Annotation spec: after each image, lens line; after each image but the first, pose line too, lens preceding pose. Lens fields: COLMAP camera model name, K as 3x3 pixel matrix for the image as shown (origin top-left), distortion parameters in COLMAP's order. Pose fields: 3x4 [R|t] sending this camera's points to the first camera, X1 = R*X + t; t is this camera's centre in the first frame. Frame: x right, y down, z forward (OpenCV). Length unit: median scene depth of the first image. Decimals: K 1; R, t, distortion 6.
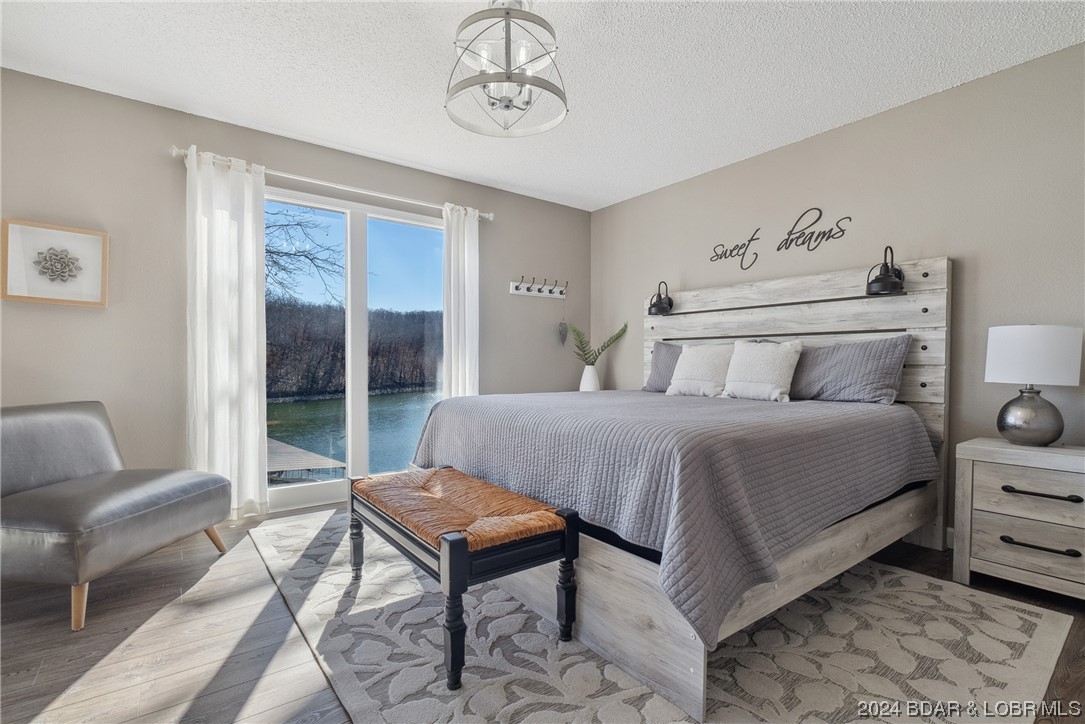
lens RADIAL K [[497.4, 0, 542.4], [0, 497.4, 363.0], [0, 0, 1]] dist [-0.009207, 0.002636]
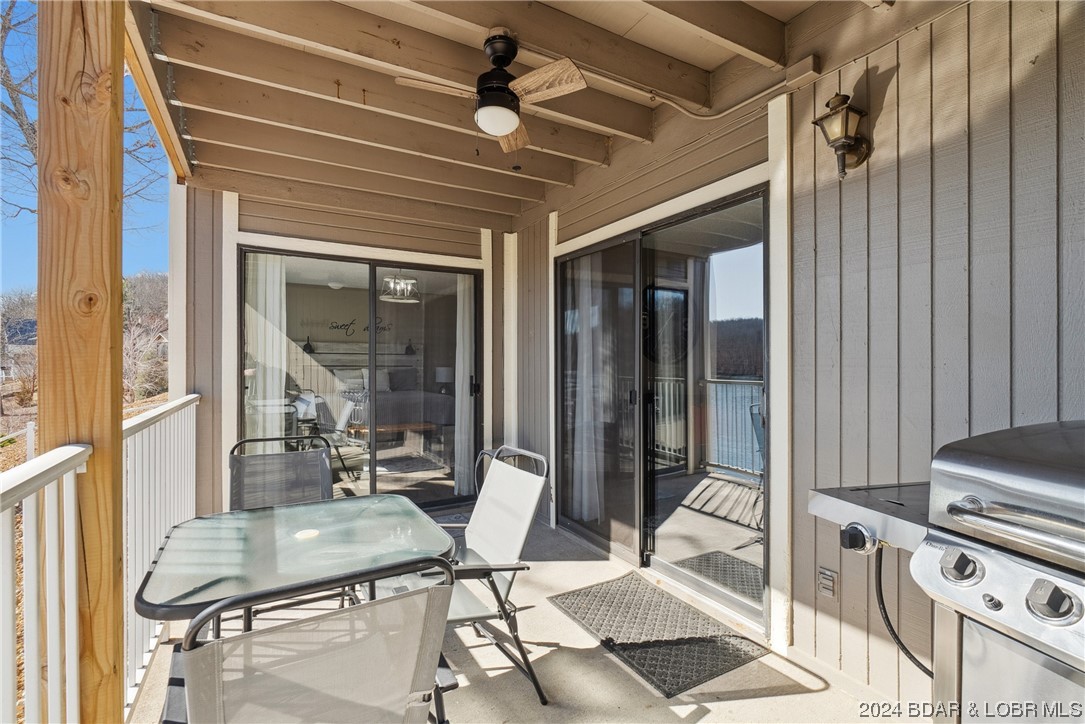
lens RADIAL K [[497.4, 0, 543.0], [0, 497.4, 364.9], [0, 0, 1]] dist [-0.009207, 0.002636]
pose [[0.138519, 0.001833, 0.990358, -2.029775], [0.011766, 0.999925, -0.003496, -0.049597], [-0.990290, 0.012137, 0.138487, -0.203905]]
